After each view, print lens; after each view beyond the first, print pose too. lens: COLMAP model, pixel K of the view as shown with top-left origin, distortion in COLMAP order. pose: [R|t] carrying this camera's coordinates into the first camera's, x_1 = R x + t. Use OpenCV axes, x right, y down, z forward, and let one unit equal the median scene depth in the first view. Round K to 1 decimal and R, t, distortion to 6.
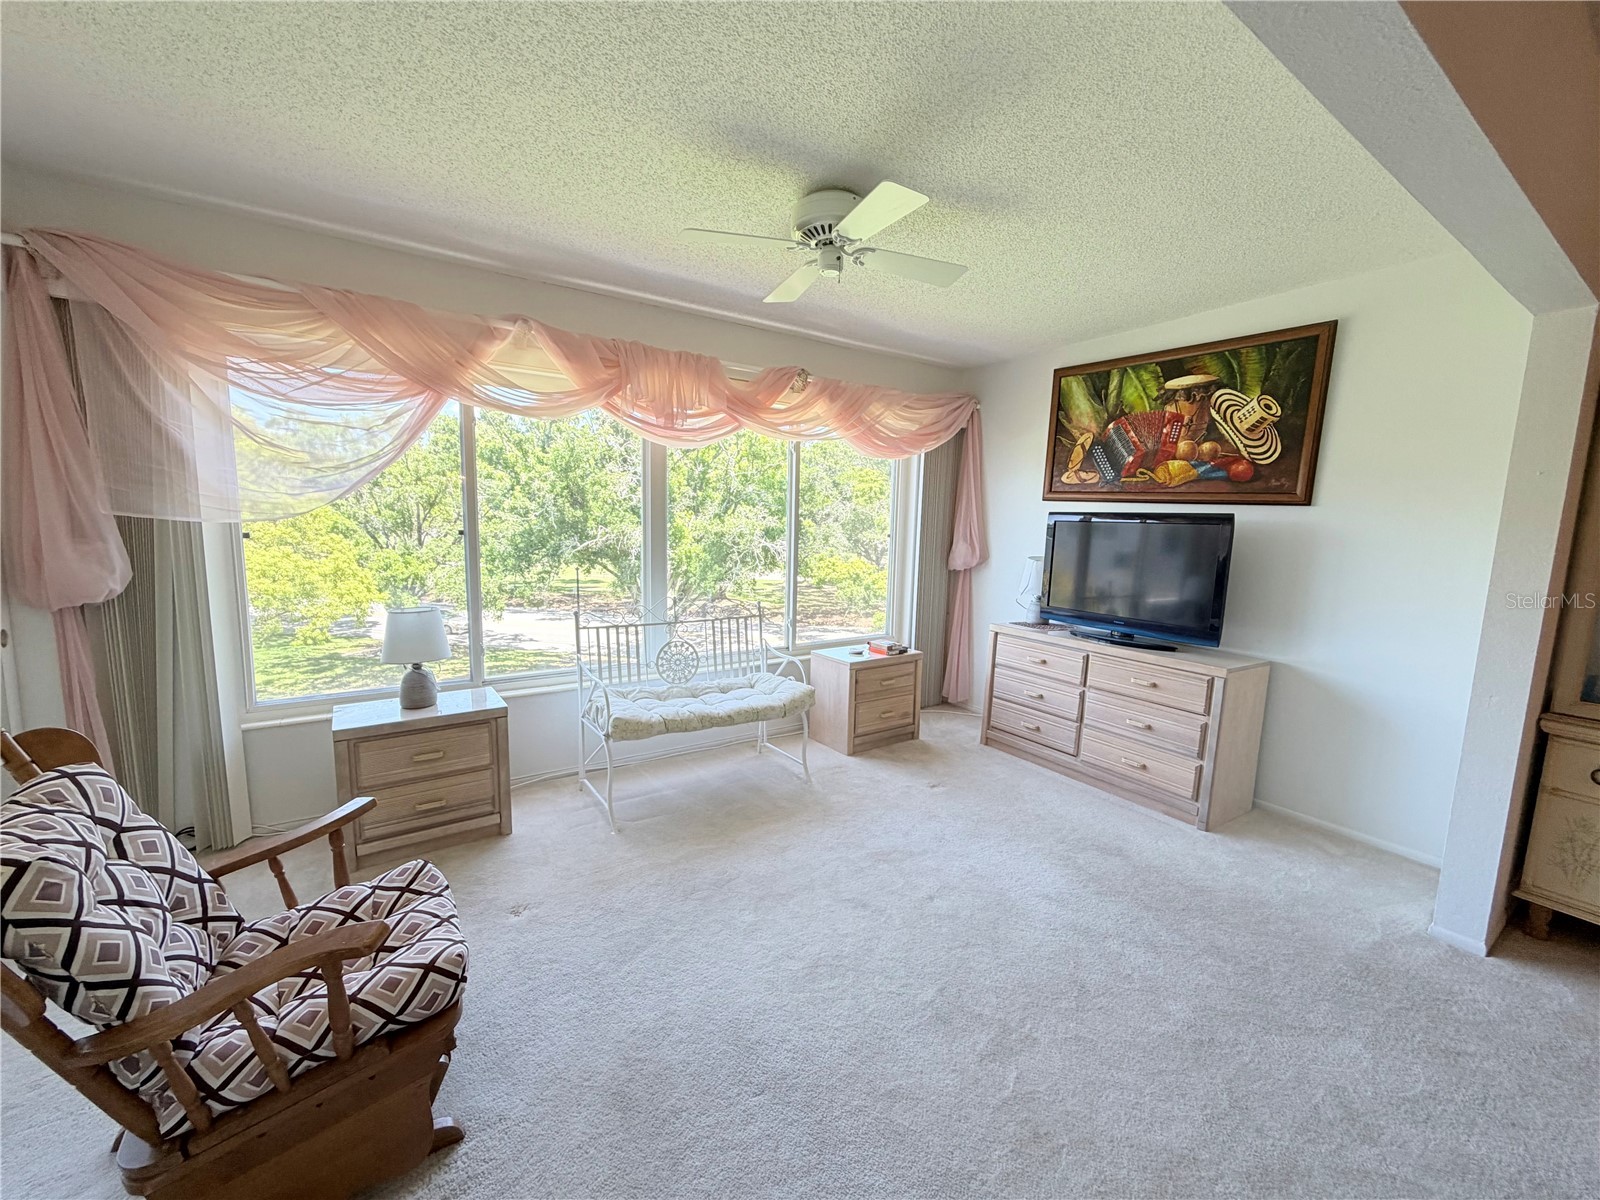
lens RADIAL K [[638.8, 0, 799.5], [0, 638.8, 599.5], [0, 0, 1]] dist [0.000583, -0.000104]
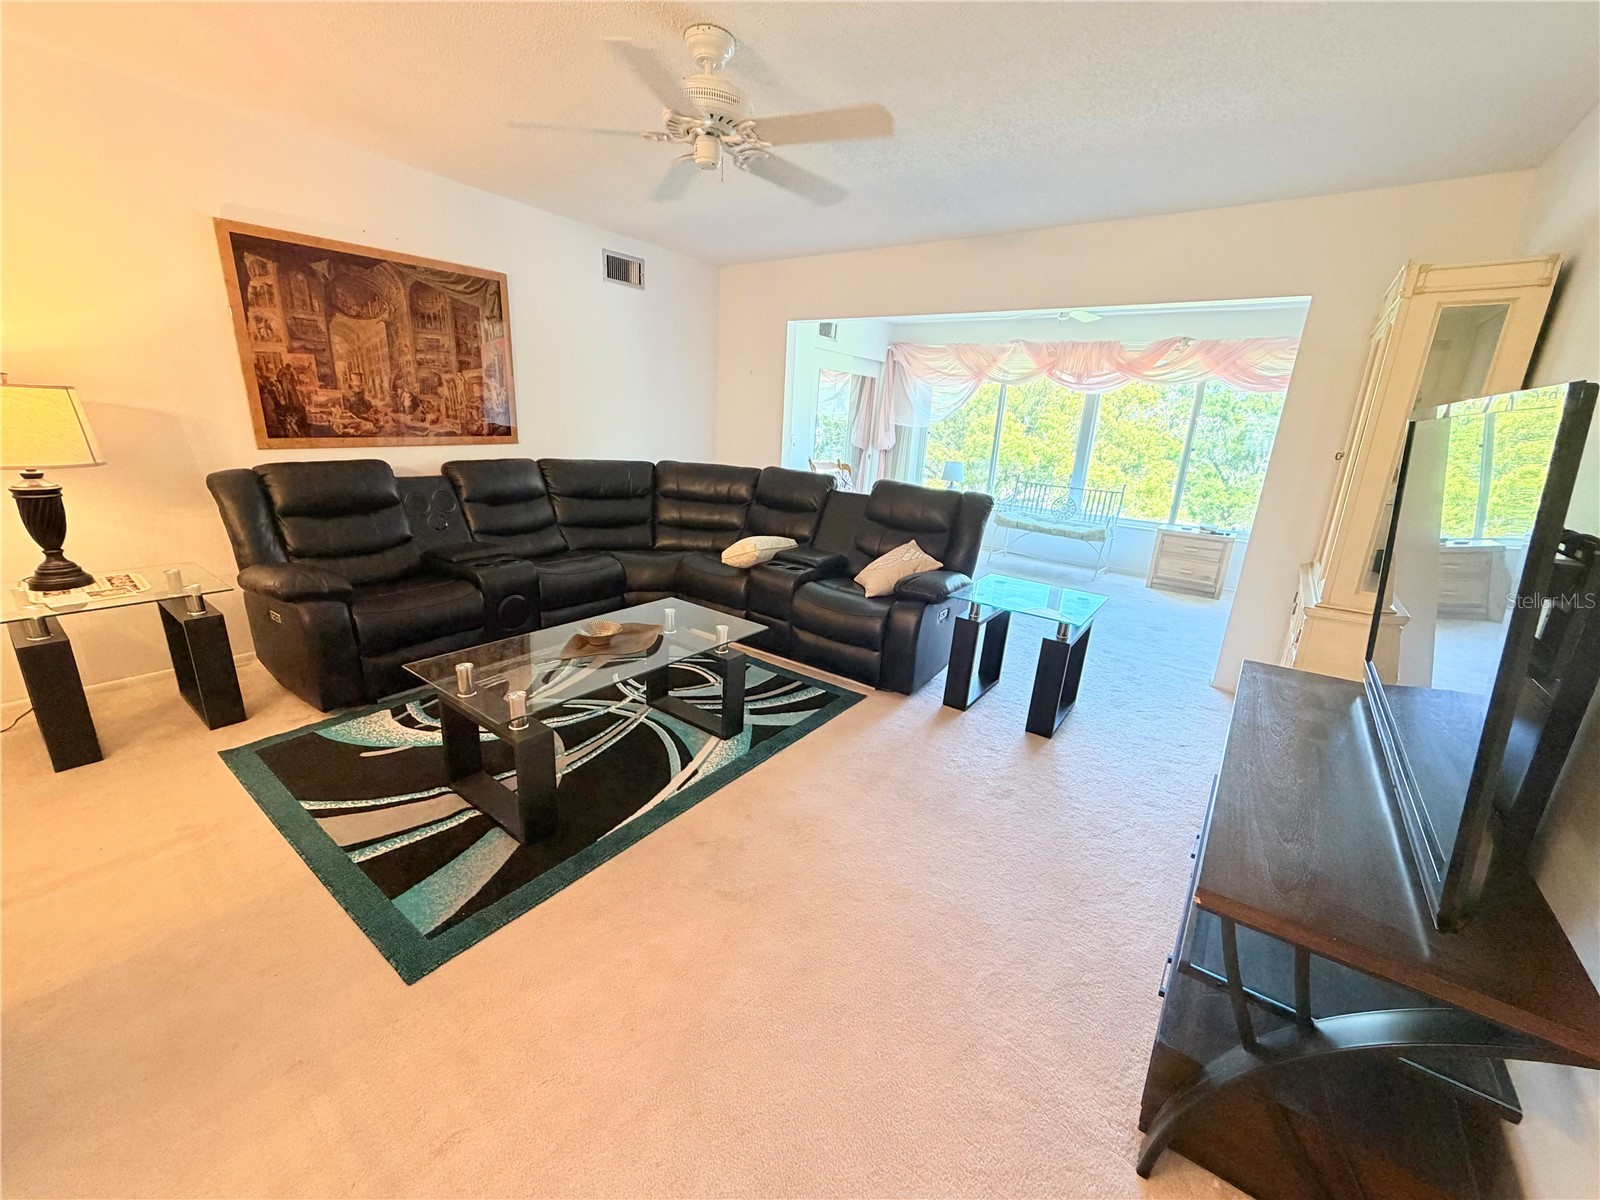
lens RADIAL K [[638.8, 0, 794.9], [0, 638.8, 601.0], [0, 0, 1]] dist [0.000583, -0.000104]
pose [[0.329446, 0.256935, -0.908543, 1.362438], [-0.166226, 0.963015, 0.212065, 0.093906], [0.929427, 0.081159, 0.359970, -0.422599]]
